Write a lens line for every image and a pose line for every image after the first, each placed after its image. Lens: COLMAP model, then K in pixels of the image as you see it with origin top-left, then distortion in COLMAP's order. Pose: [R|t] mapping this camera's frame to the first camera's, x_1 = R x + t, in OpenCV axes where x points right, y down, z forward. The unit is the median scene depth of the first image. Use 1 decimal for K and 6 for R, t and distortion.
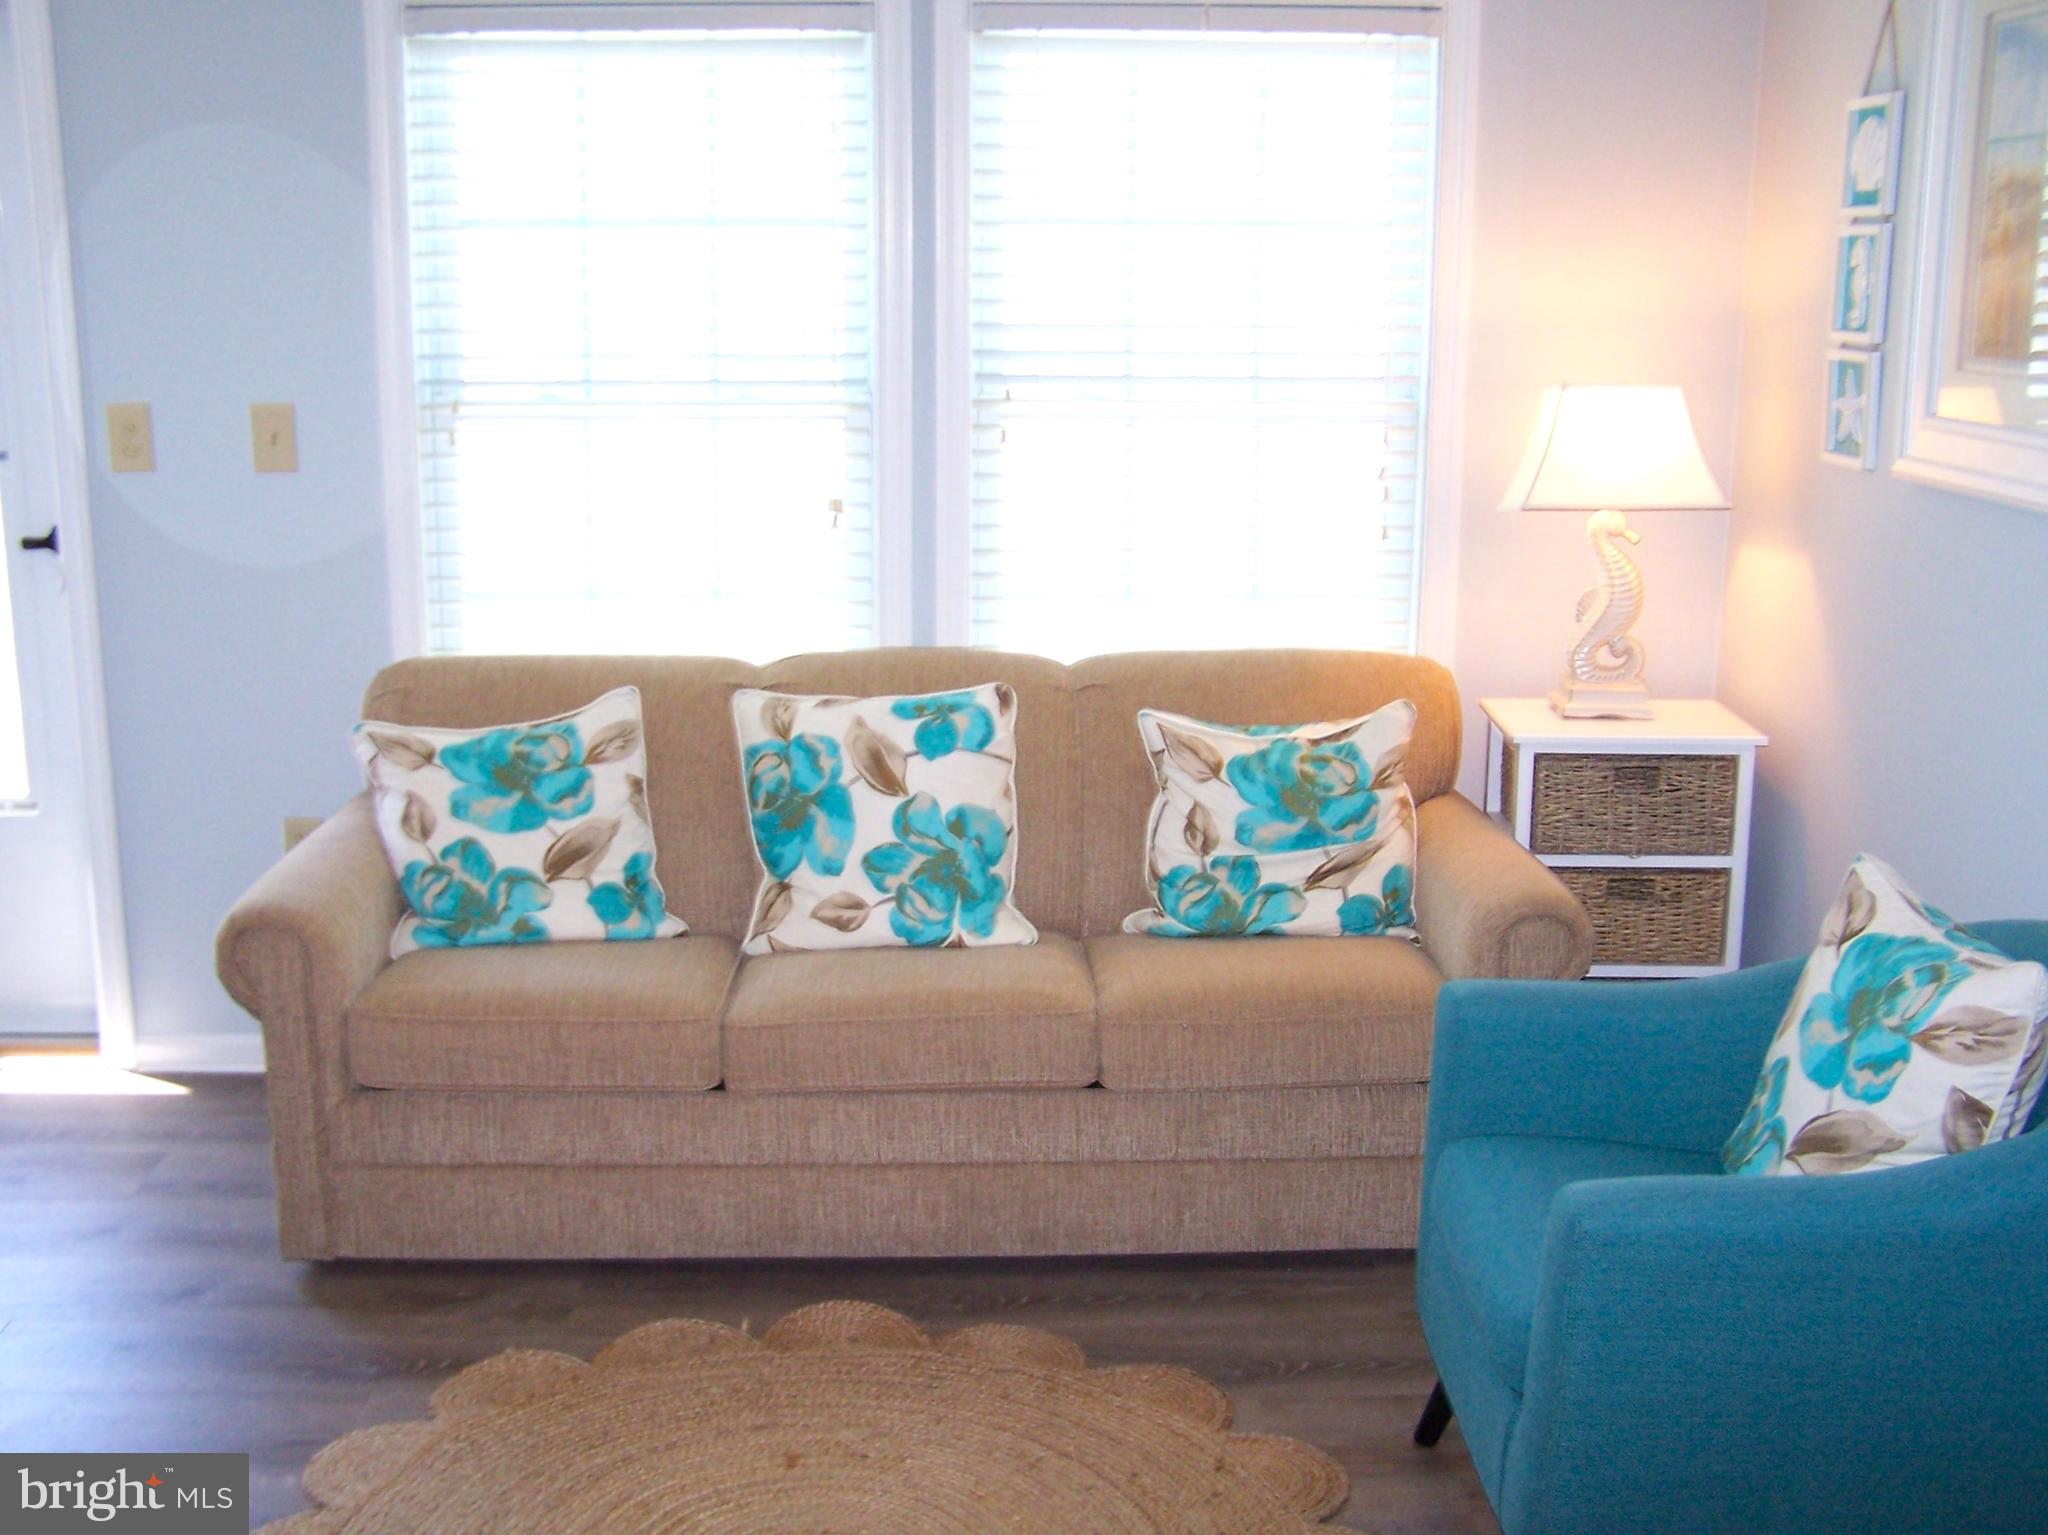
lens RADIAL K [[2282.6, 0, 1031.1], [0, 2282.6, 771.0], [0, 0, 1]] dist [-0.115442, 0.000000]
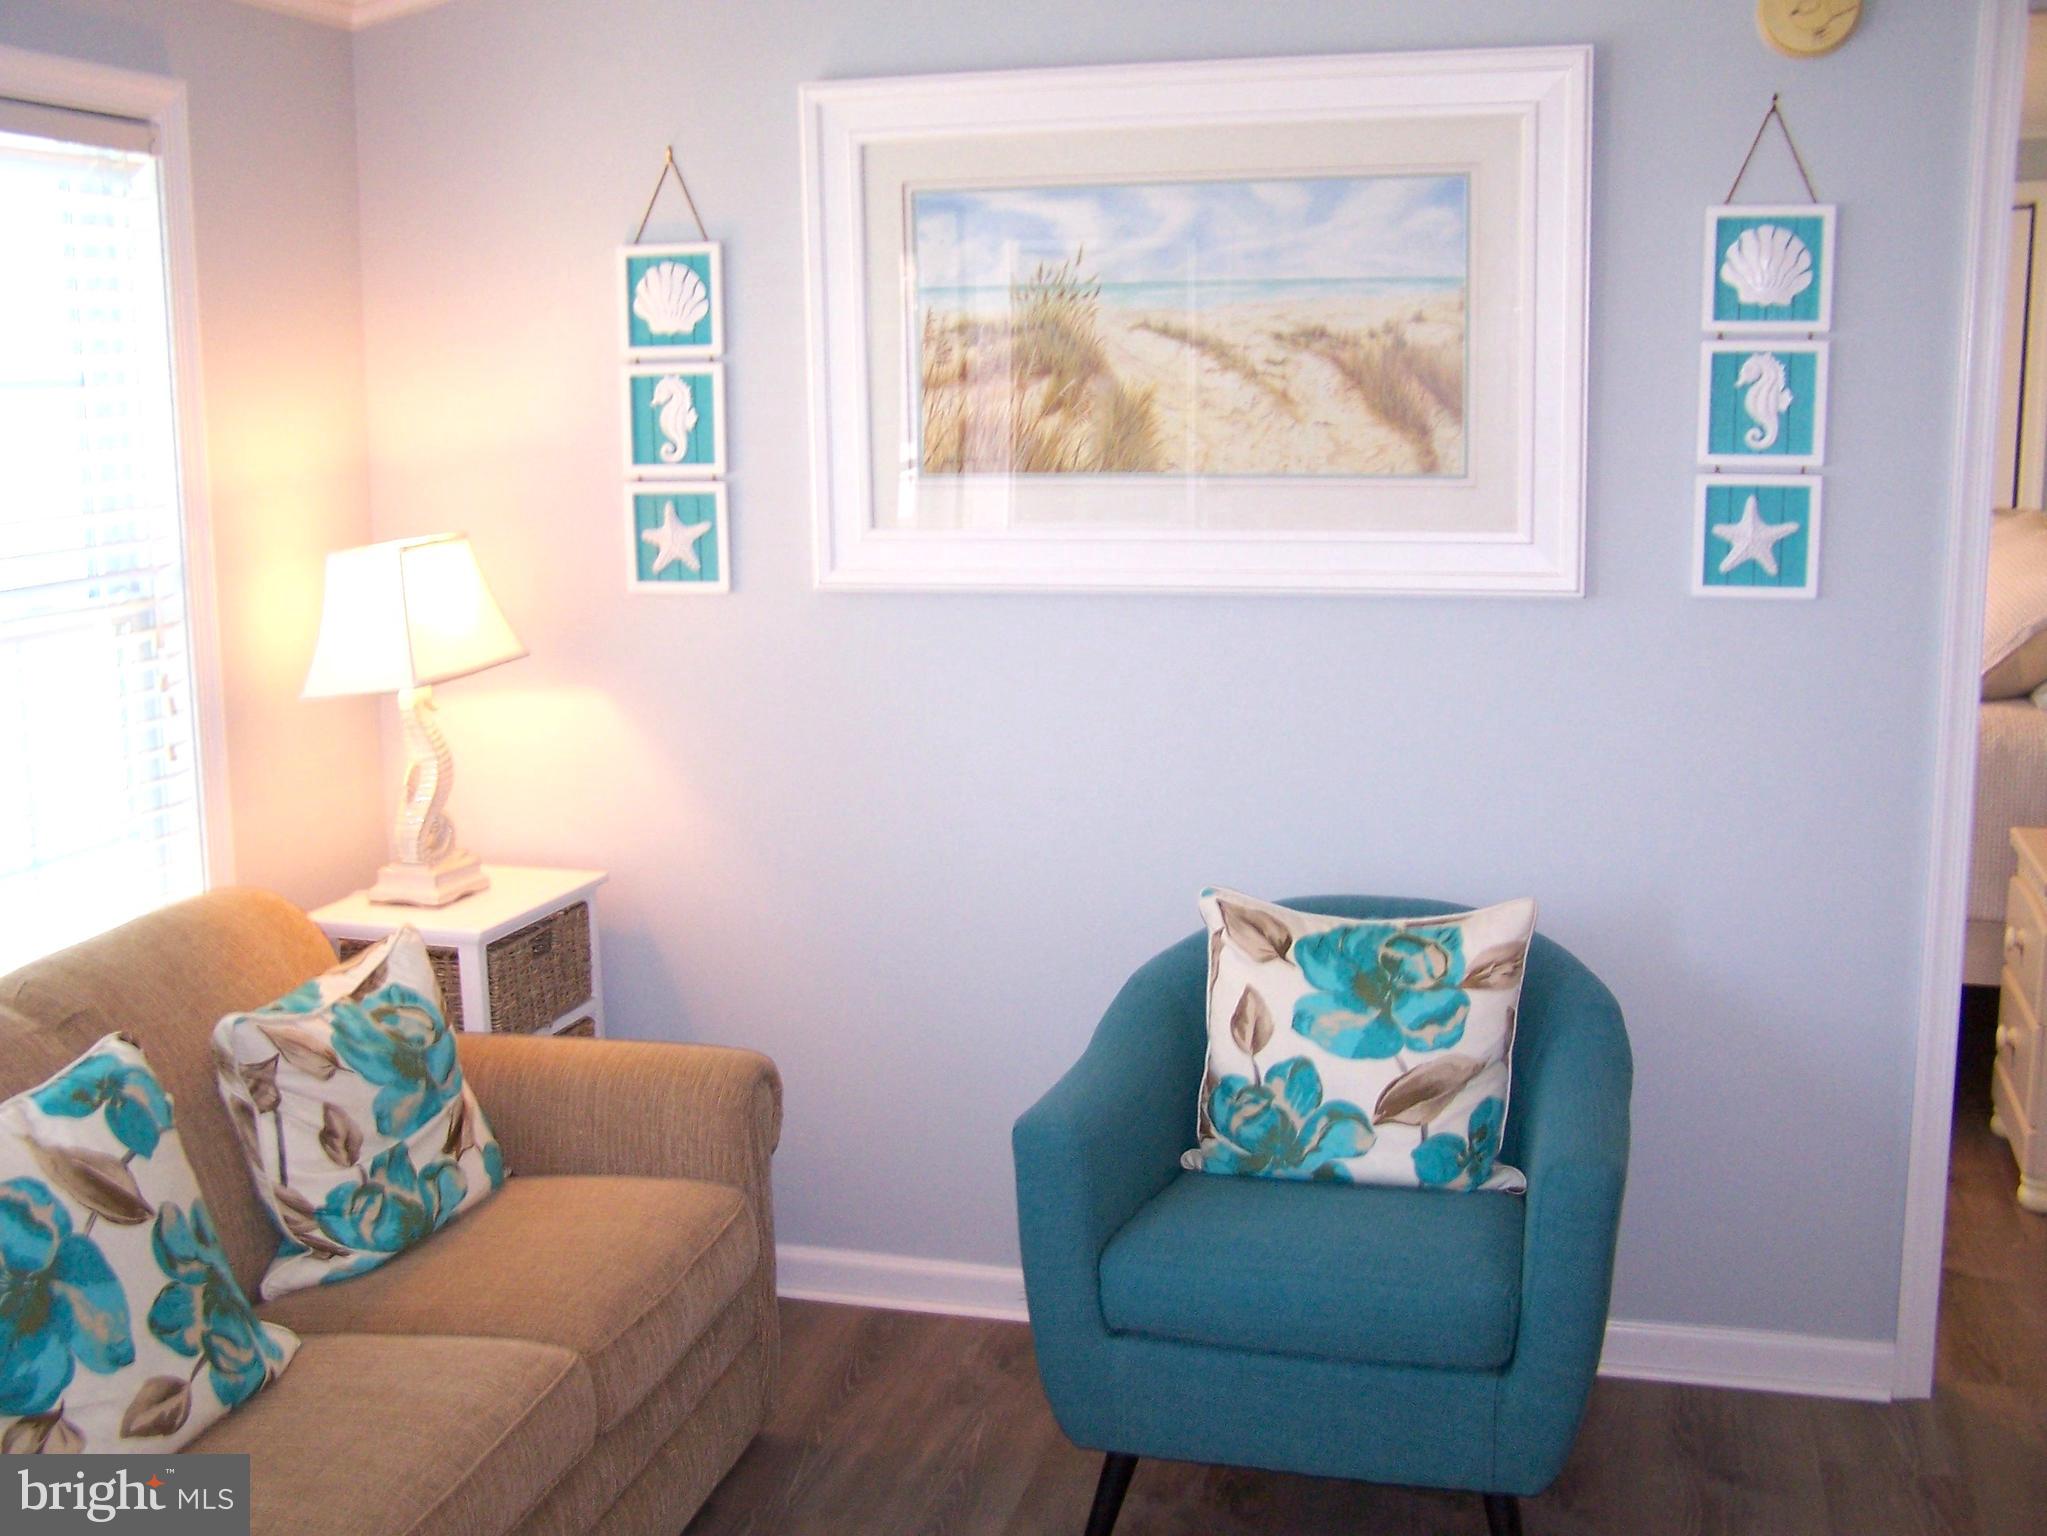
lens RADIAL K [[2281.5, 0, 933.6], [0, 2281.5, 806.8], [0, 0, 1]] dist [-0.115442, 0.000000]
pose [[0.308508, -0.188485, 0.932361, -0.586472], [0.227606, 0.966326, 0.120039, -0.135307], [-0.923590, 0.175178, 0.341020, 0.526753]]
